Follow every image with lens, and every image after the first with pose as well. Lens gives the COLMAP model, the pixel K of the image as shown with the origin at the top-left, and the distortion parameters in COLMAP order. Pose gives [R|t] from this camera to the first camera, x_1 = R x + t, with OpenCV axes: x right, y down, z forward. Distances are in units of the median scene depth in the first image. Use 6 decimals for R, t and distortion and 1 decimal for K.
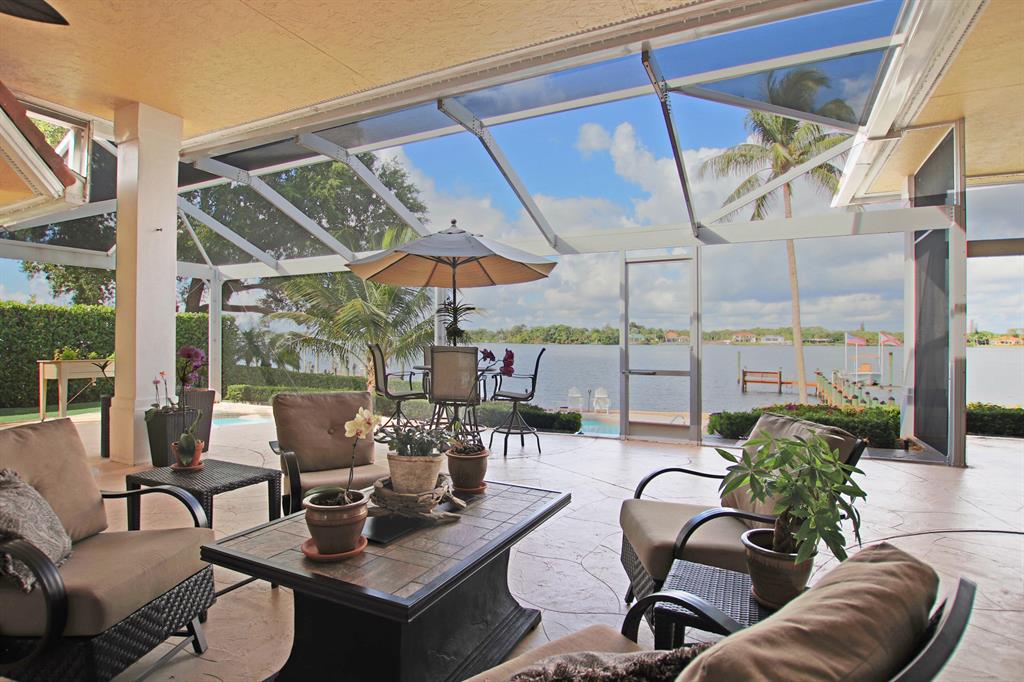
lens RADIAL K [[534.7, 0, 508.3], [0, 534.7, 343.1], [0, 0, 1]] dist [-0.030917, -0.000462]
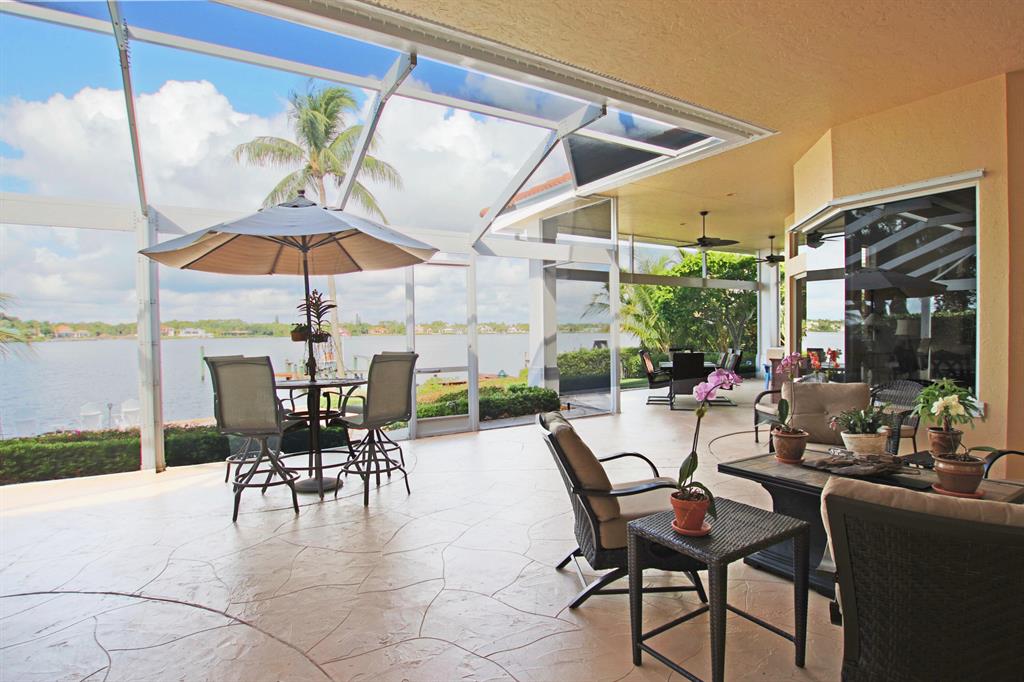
lens RADIAL K [[534.7, 0, 508.3], [0, 534.7, 343.1], [0, 0, 1]] dist [-0.030917, -0.000462]
pose [[0.521214, -0.033406, 0.852772, -0.096074], [0.020691, 0.999435, 0.026505, -0.004123], [-0.853175, 0.003829, 0.521611, 0.057283]]
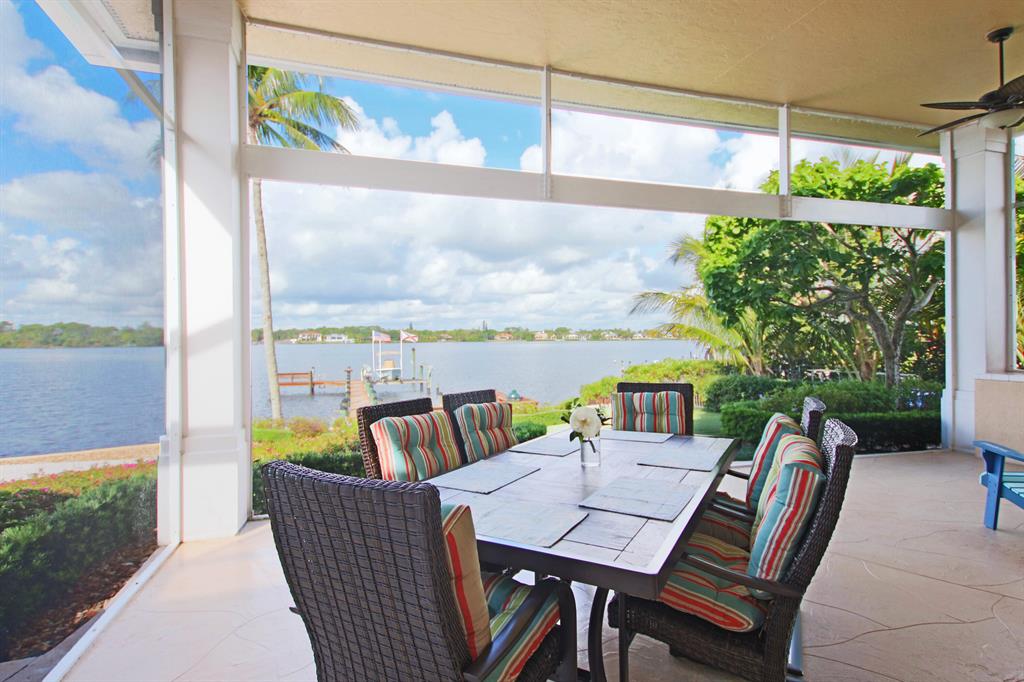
lens RADIAL K [[518.6, 0, 512.0], [0, 518.6, 341.0], [0, 0, 1]] dist [0.001222, -0.000307]
pose [[0.715828, -0.017397, 0.698060, 0.120526], [0.018654, 0.999809, 0.005788, 0.000131], [-0.698027, 0.008879, 0.716016, 0.082870]]
